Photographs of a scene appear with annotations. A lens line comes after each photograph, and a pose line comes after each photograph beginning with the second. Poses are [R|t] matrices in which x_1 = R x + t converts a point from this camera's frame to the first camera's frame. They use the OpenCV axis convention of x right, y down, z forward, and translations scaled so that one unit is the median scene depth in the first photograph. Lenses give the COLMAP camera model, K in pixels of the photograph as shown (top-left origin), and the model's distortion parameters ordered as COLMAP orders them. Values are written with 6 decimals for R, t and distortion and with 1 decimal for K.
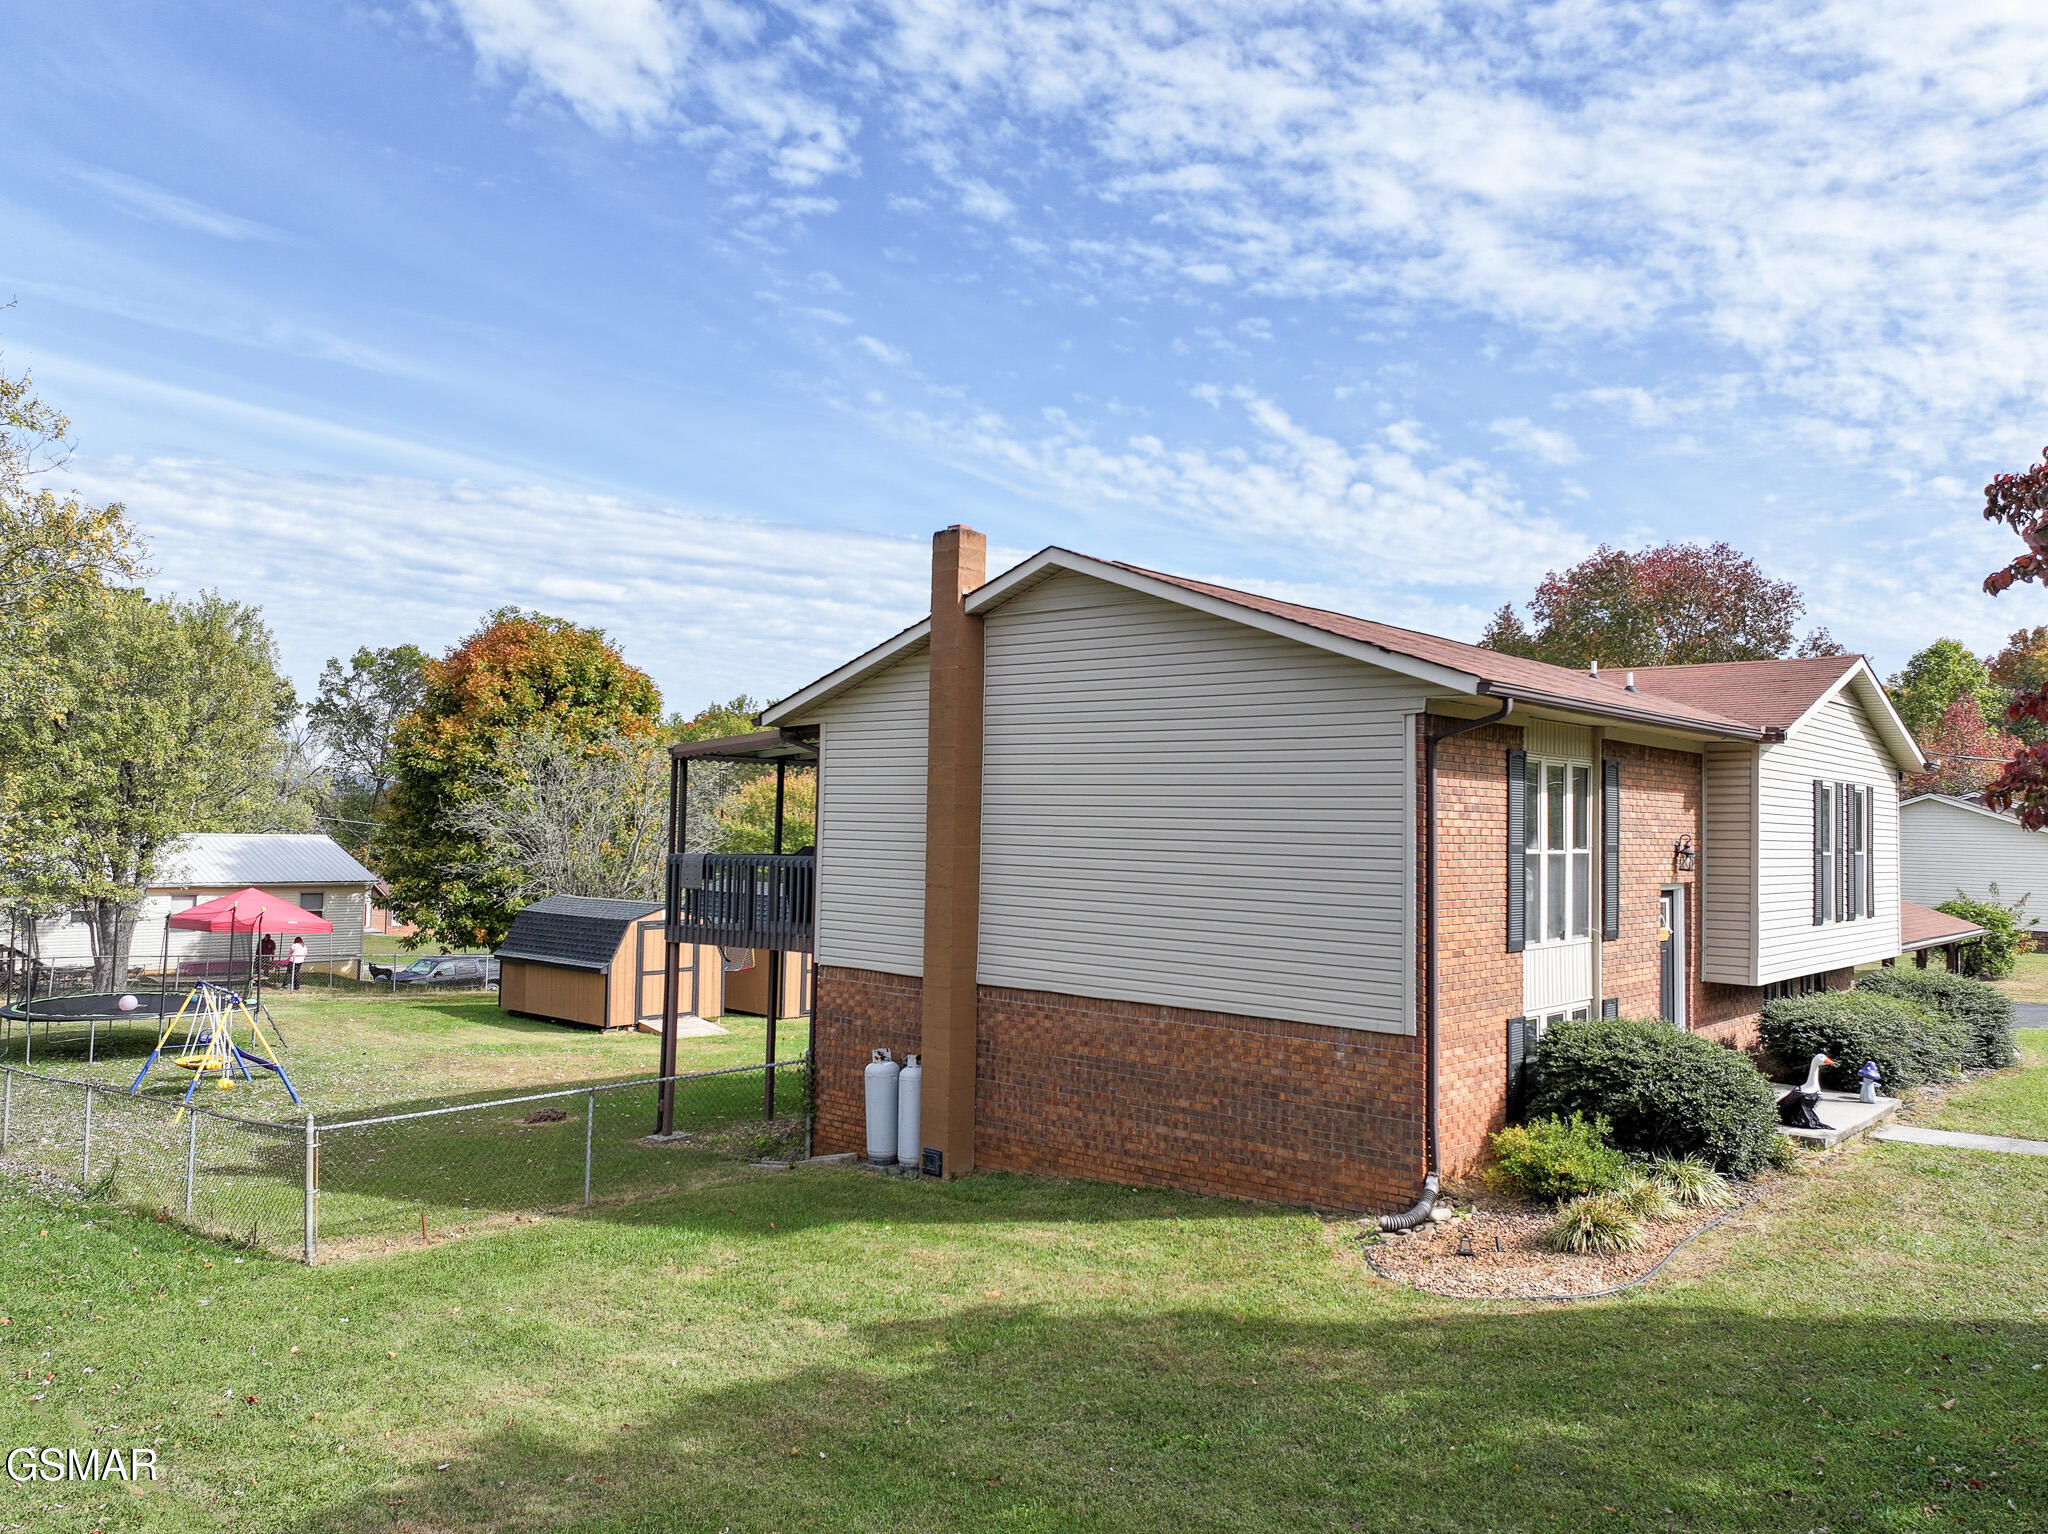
lens RADIAL K [[1470.0, 0, 1024.0], [0, 1470.0, 767.0], [0, 0, 1]] dist [-0.002181, 0.012375]
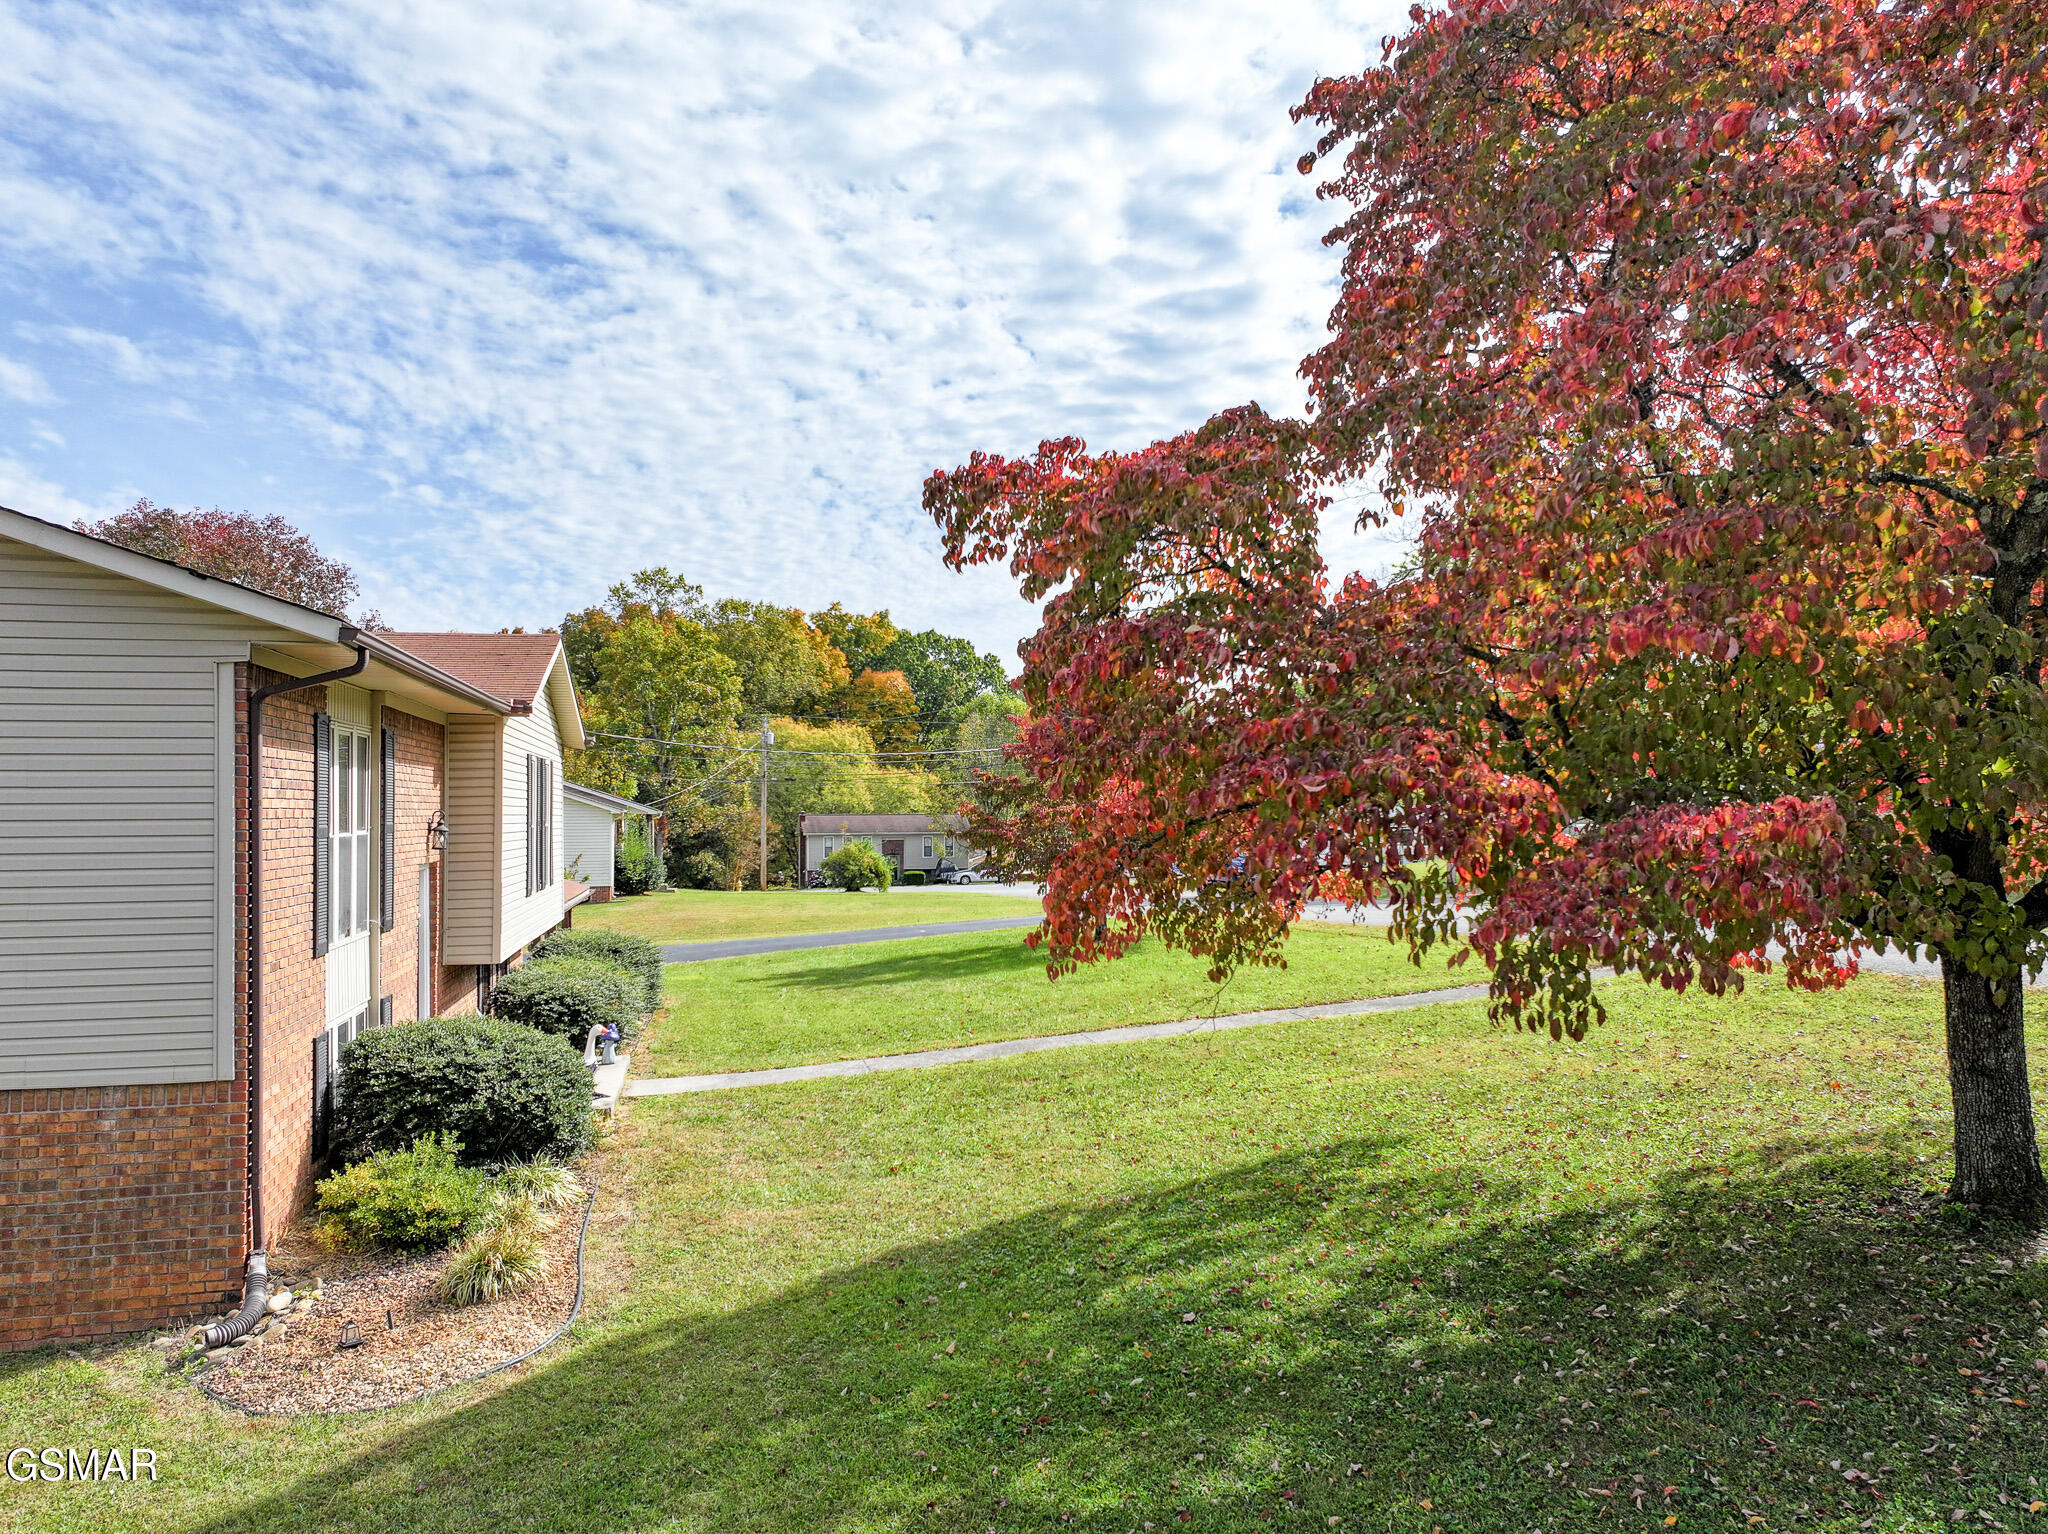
lens RADIAL K [[1435.7, 0, 1029.8], [0, 1435.7, 763.6], [0, 0, 1]] dist [0.002226, 0.012554]
pose [[0.588397, 0.001367, 0.808571, -0.096461], [-0.012517, 0.999894, 0.007419, 0.005675], [-0.808476, -0.014486, 0.588351, 0.213032]]
